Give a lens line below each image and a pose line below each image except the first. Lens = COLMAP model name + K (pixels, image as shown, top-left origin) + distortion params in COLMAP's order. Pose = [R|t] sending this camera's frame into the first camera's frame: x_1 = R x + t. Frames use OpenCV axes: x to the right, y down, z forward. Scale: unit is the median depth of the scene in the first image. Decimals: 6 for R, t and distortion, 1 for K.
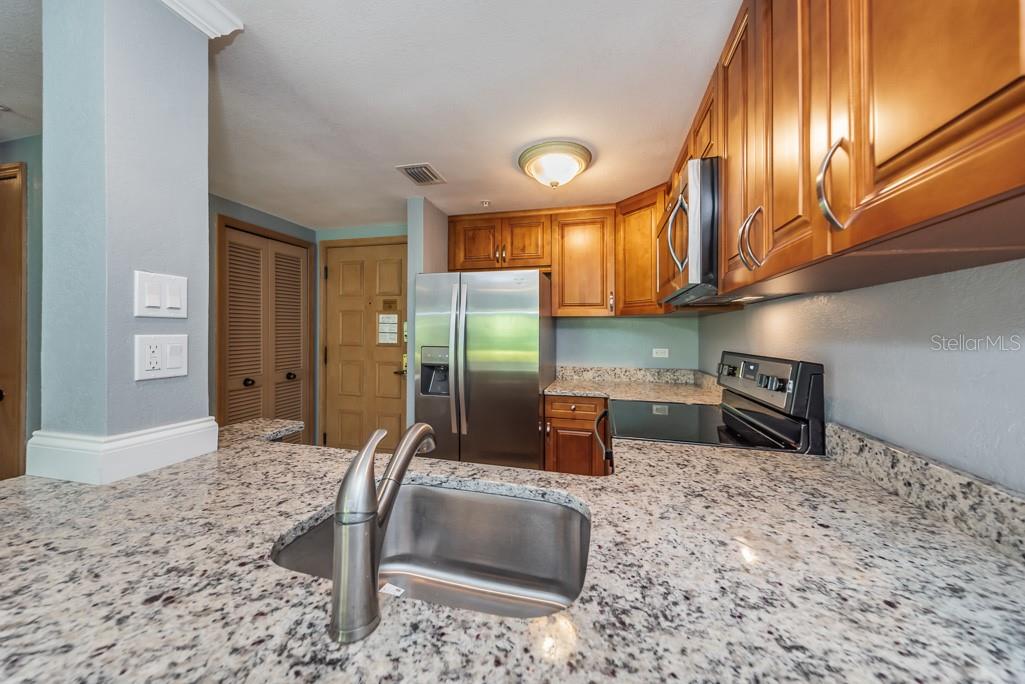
lens RADIAL K [[360.5, 0, 511.2], [0, 360.5, 333.4], [0, 0, 1]] dist [0.007394, 0.000063]
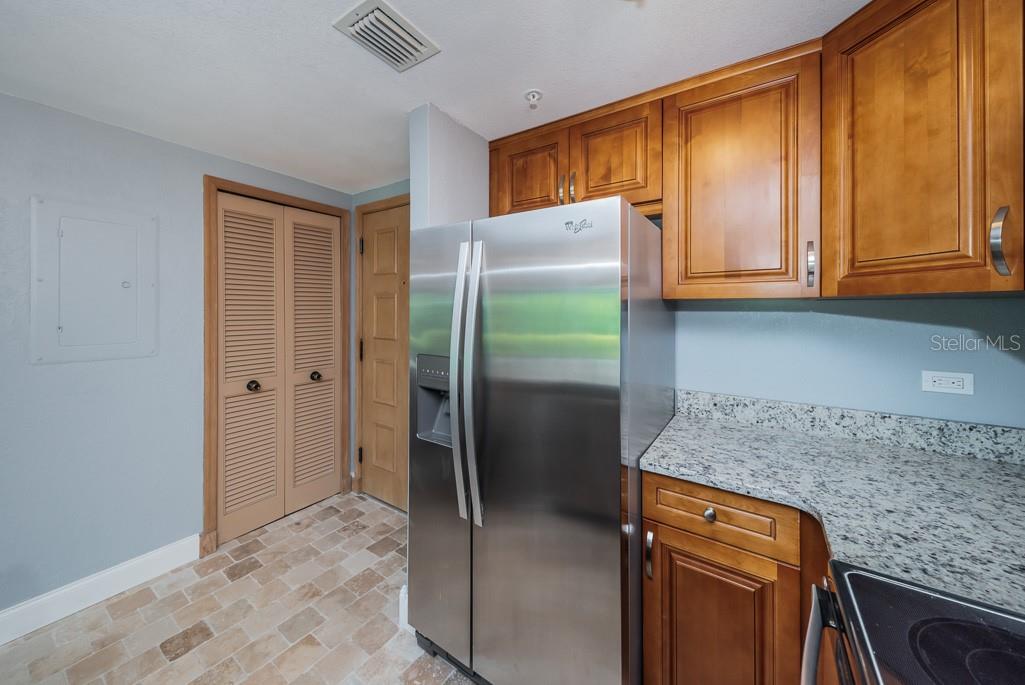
lens RADIAL K [[360.5, 0, 514.4], [0, 360.5, 309.9], [0, 0, 1]] dist [0.007394, 0.000063]
pose [[0.942359, -0.001650, -0.334601, 0.081896], [0.000123, 0.999989, -0.004586, -0.028188], [0.334605, 0.004280, 0.942349, 0.434499]]
